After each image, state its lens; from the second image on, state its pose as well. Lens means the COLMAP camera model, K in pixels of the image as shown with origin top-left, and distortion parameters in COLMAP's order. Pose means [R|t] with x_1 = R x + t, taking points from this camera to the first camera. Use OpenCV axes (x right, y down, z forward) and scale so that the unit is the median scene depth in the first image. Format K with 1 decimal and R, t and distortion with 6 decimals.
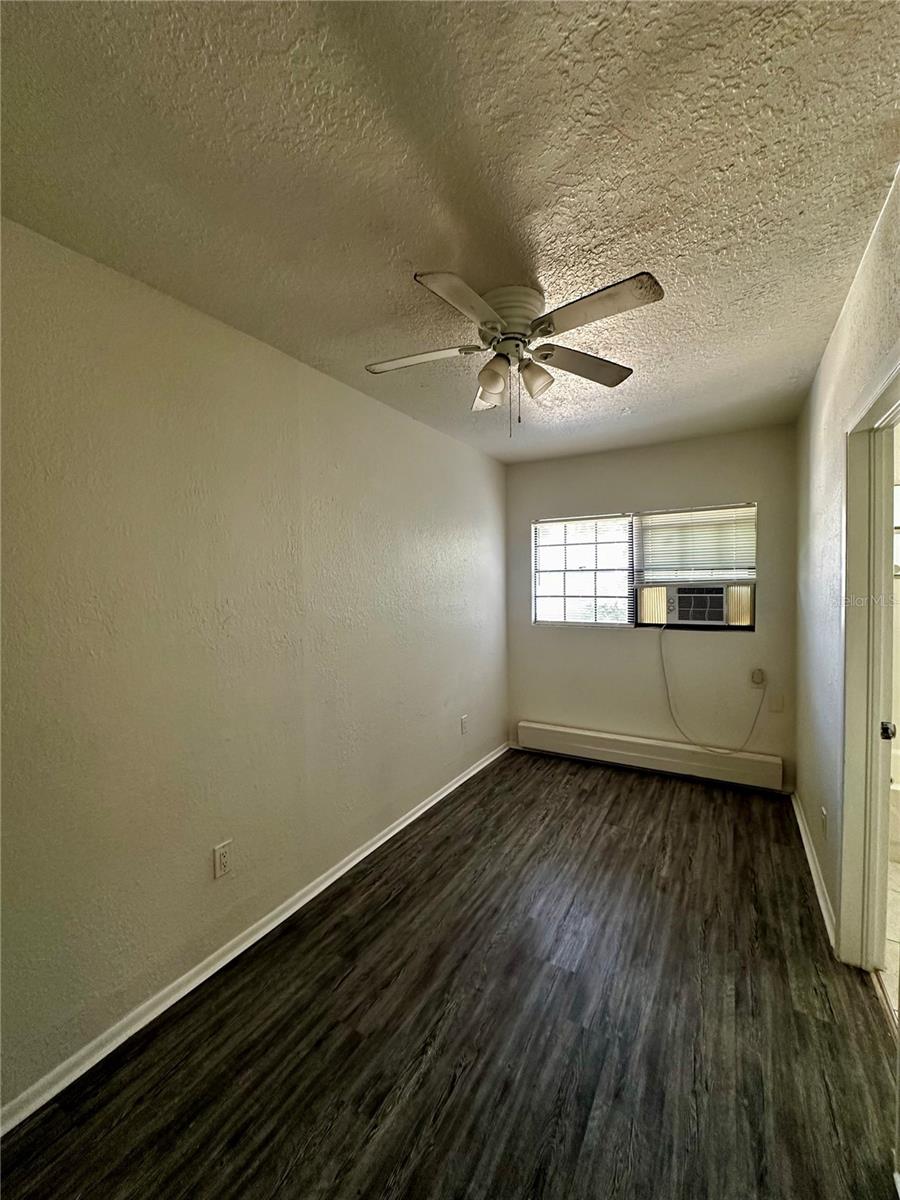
lens RADIAL K [[478.5, 0, 443.6], [0, 478.5, 610.4], [0, 0, 1]] dist [-0.003199, 0.000410]
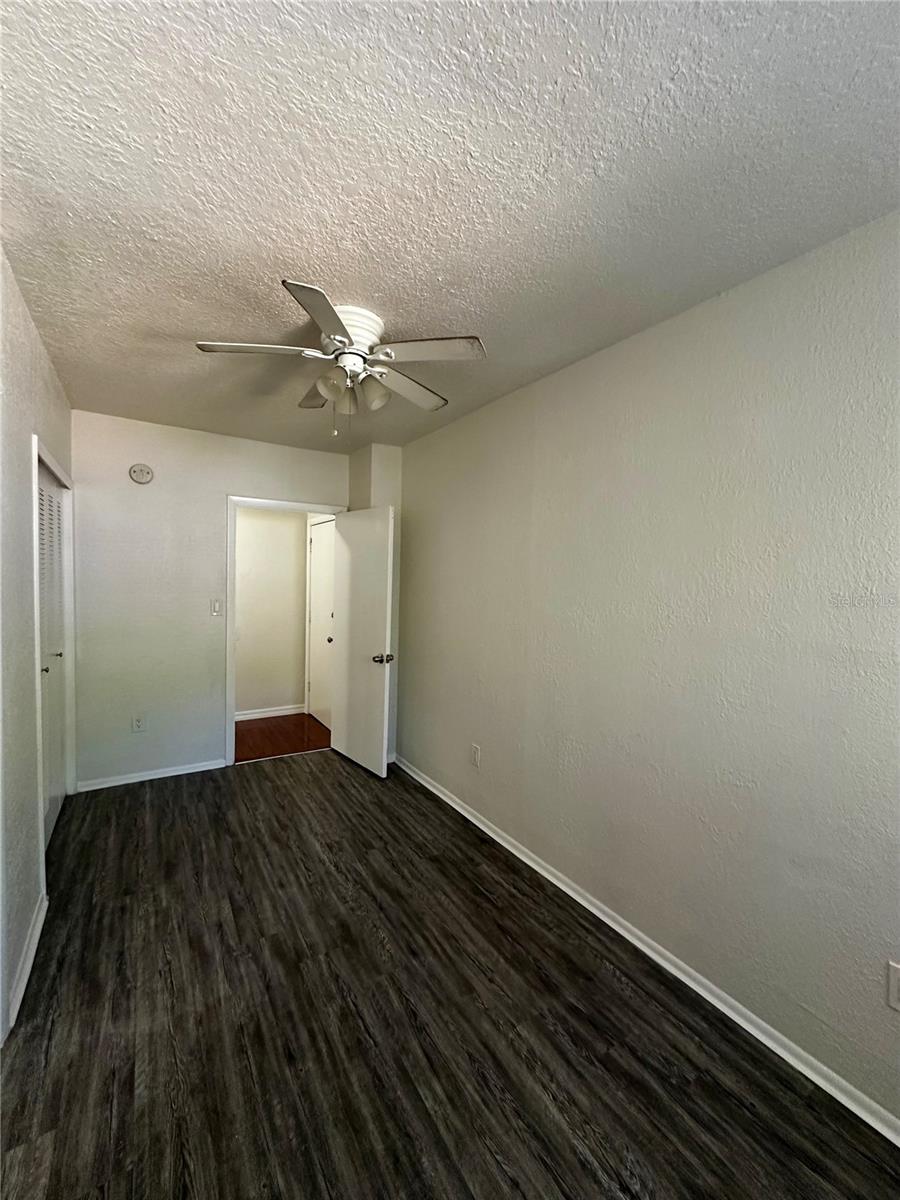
lens RADIAL K [[478.5, 0, 455.2], [0, 478.5, 601.8], [0, 0, 1]] dist [-0.003199, 0.000410]
pose [[-0.441665, 0.048041, -0.895893, 1.072710], [-0.068583, 0.993836, 0.087104, -0.123422], [0.894555, 0.099914, -0.435648, 1.786744]]
